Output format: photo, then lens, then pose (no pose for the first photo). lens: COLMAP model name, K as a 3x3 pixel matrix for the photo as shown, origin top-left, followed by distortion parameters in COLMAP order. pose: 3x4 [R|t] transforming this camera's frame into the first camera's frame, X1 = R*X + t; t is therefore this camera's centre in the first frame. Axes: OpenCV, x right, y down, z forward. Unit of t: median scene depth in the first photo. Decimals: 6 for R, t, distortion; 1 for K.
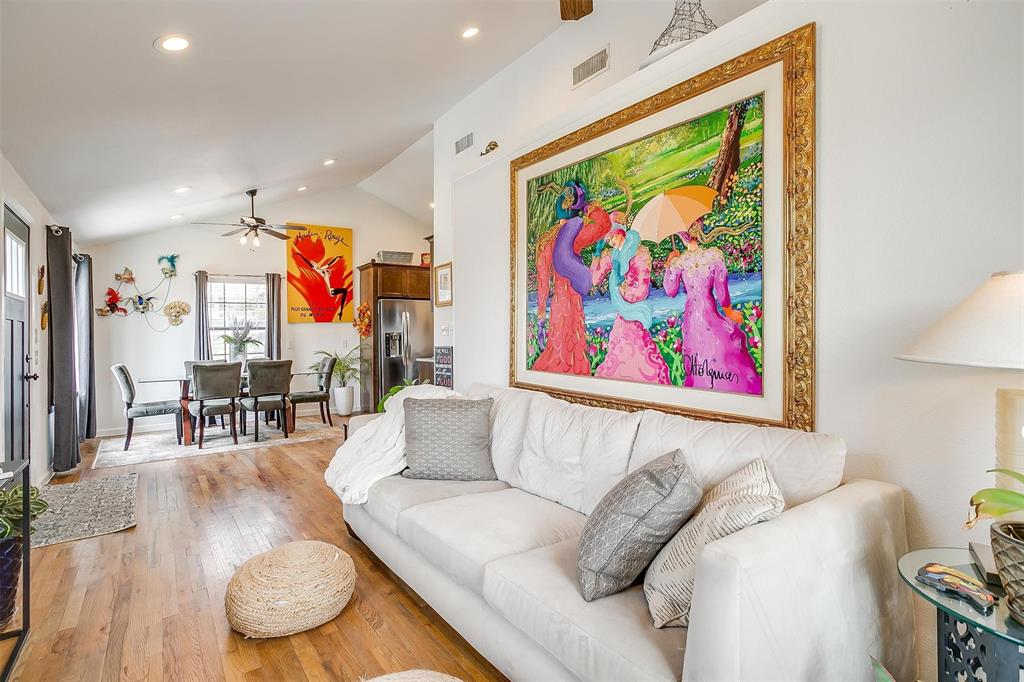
lens RADIAL K [[498.3, 0, 502.5], [0, 498.3, 333.5], [0, 0, 1]] dist [-0.034541, 0.018184]
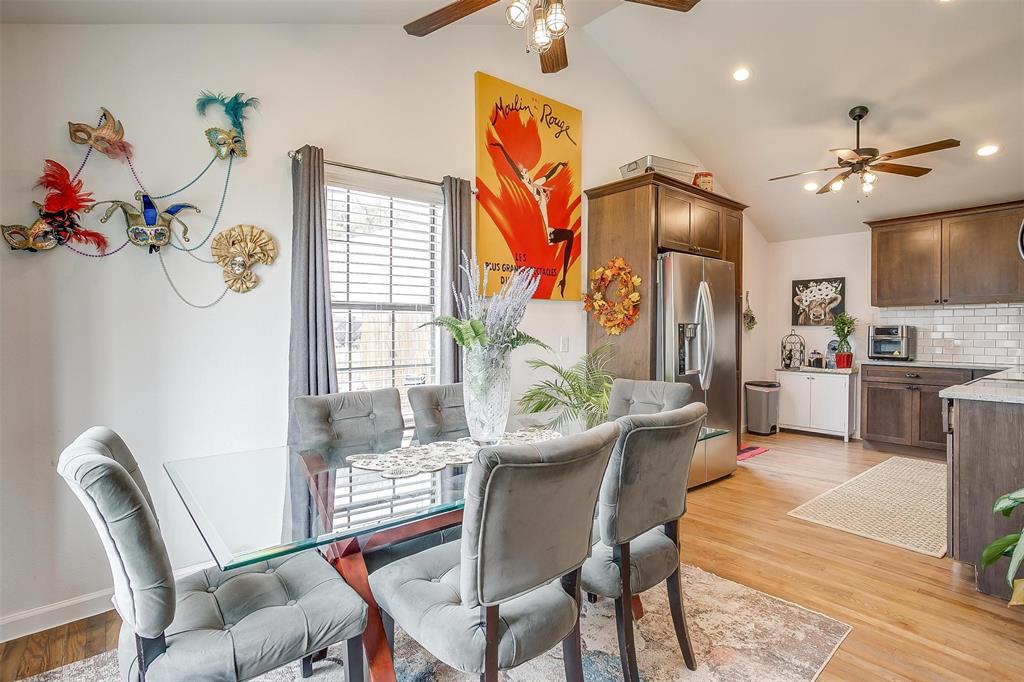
lens RADIAL K [[498.3, 0, 502.9], [0, 498.3, 337.1], [0, 0, 1]] dist [-0.034541, 0.018184]
pose [[0.997042, 0.015264, 0.075322, -0.454745], [-0.016278, 0.999785, 0.012870, 0.008810], [-0.075109, -0.014058, 0.997076, 0.565955]]
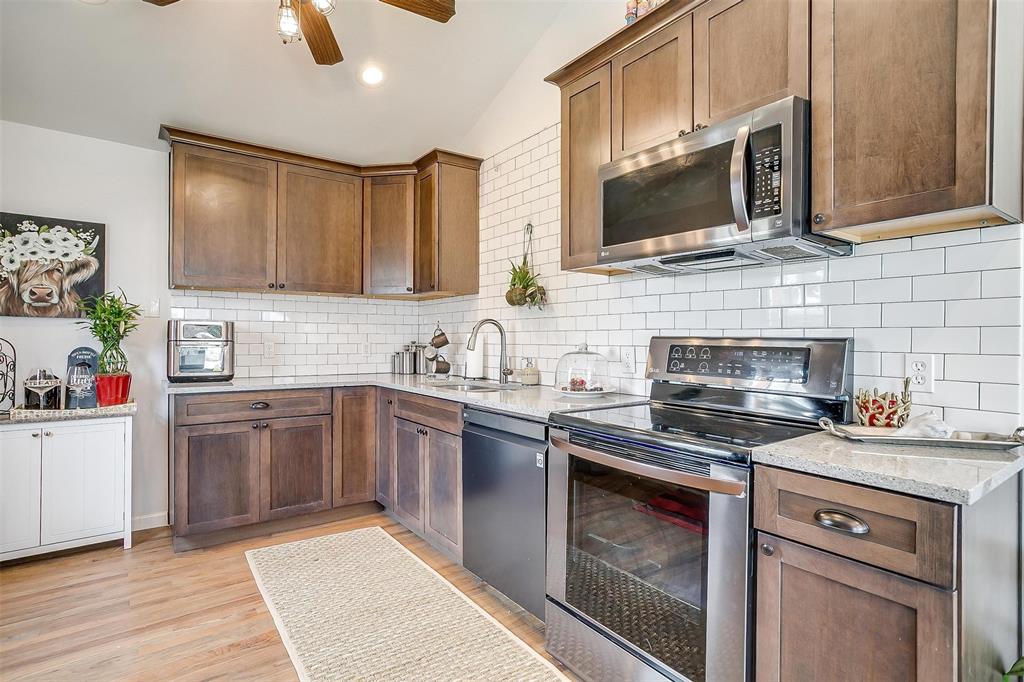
lens RADIAL K [[498.3, 0, 490.2], [0, 498.3, 346.1], [0, 0, 1]] dist [-0.034541, 0.018184]
pose [[-0.010019, -0.002140, 0.999948, -0.265171], [-0.011890, 0.999927, 0.002021, 0.009220], [-0.999879, -0.011870, -0.010044, 0.979729]]
